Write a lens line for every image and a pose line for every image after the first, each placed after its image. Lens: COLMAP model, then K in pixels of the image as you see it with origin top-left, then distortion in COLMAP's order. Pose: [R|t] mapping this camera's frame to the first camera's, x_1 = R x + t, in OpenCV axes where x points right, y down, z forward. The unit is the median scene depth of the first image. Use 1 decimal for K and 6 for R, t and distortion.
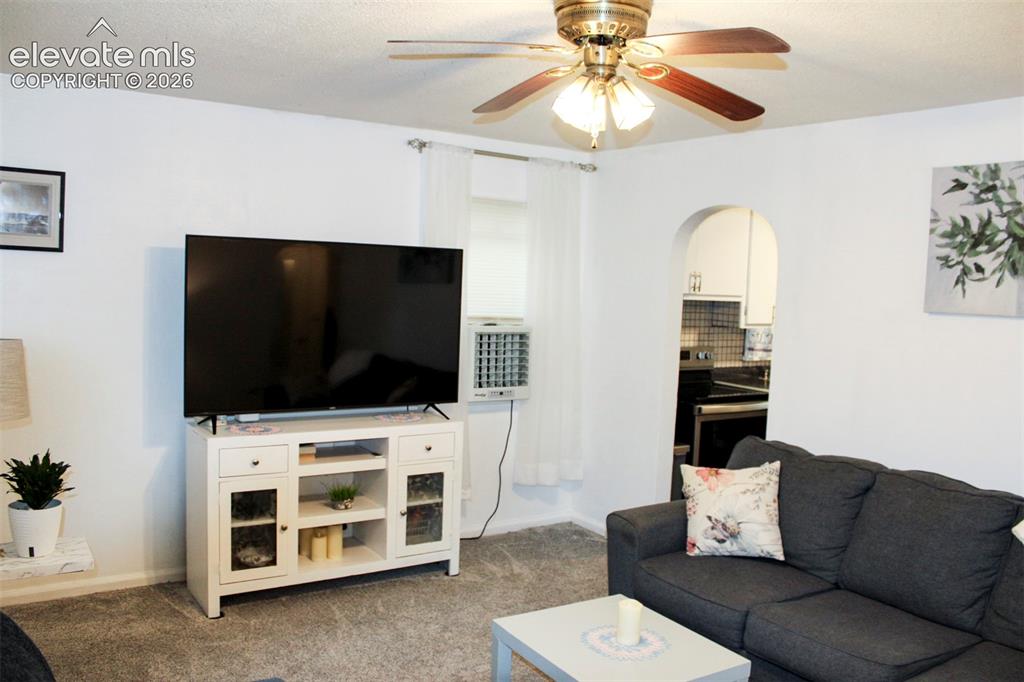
lens RADIAL K [[851.1, 0, 510.9], [0, 851.1, 344.0], [0, 0, 1]] dist [-0.162143, 0.144718]
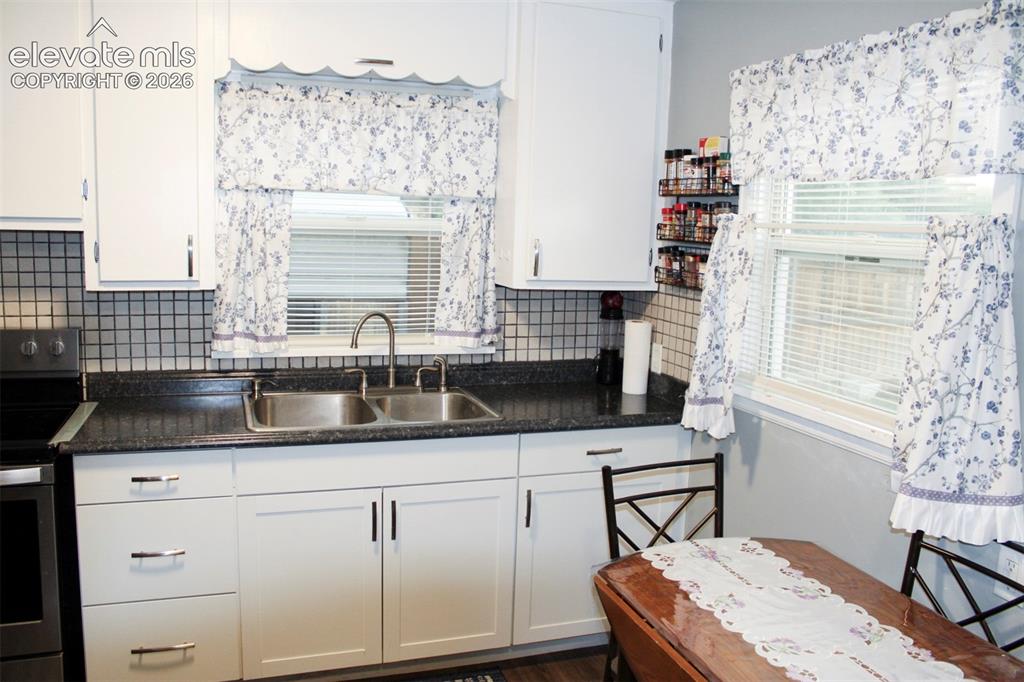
lens RADIAL K [[851.1, 0, 517.4], [0, 851.1, 339.4], [0, 0, 1]] dist [-0.162143, 0.144718]
pose [[0.967361, 0.023592, -0.252301, 0.557874], [-0.009877, 0.998410, 0.055489, -0.018067], [0.253209, -0.051186, 0.966057, 0.582486]]
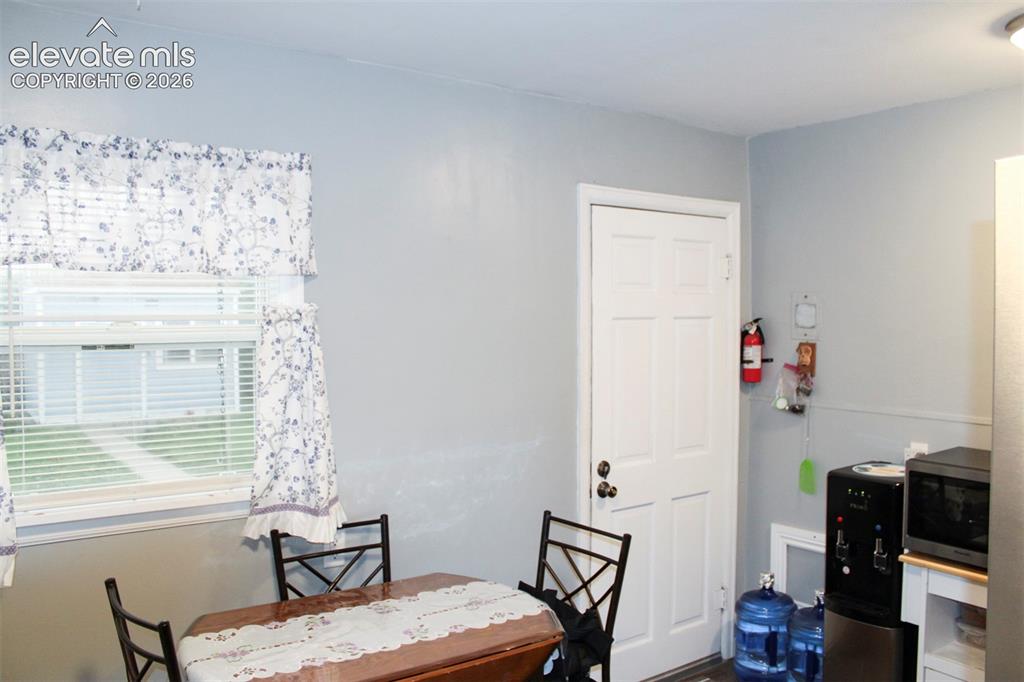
lens RADIAL K [[831.0, 0, 485.7], [0, 831.0, 349.9], [0, 0, 1]] dist [-0.108501, 0.059454]
pose [[-0.009629, -0.073934, 0.997217, 0.252493], [0.079564, 0.994044, 0.074467, -0.046813], [-0.996783, 0.080060, -0.003689, 0.807095]]
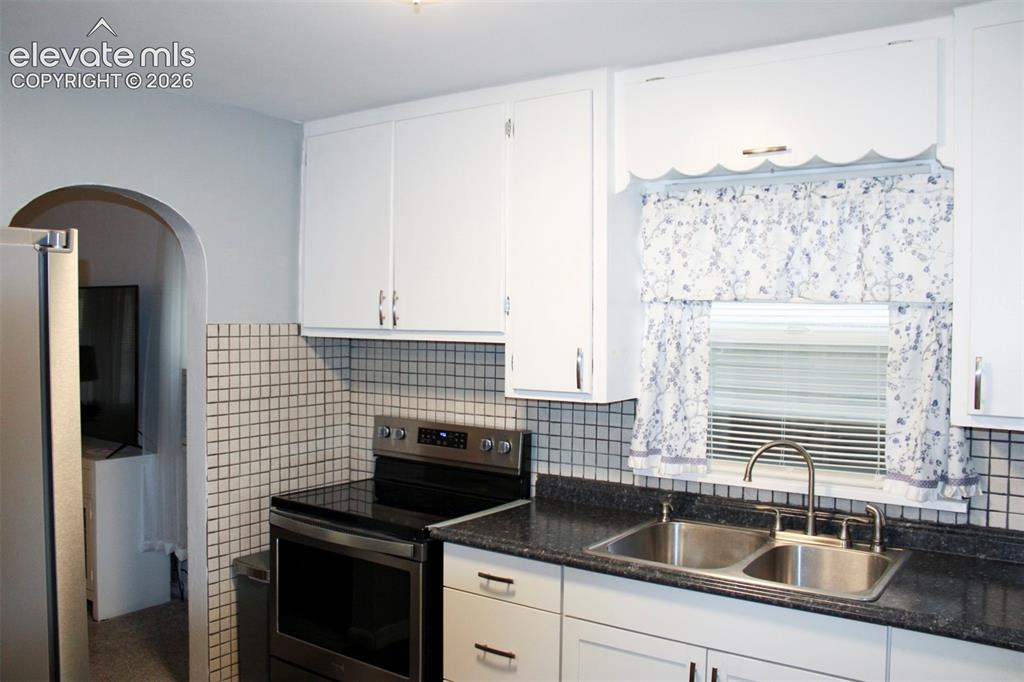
lens RADIAL K [[851.1, 0, 512.5], [0, 851.1, 337.5], [0, 0, 1]] dist [-0.162143, 0.144718]
pose [[0.361986, -0.022938, -0.931901, 0.681620], [-0.067541, 0.996424, -0.050762, -0.026199], [0.929733, 0.081316, 0.359143, 0.755415]]
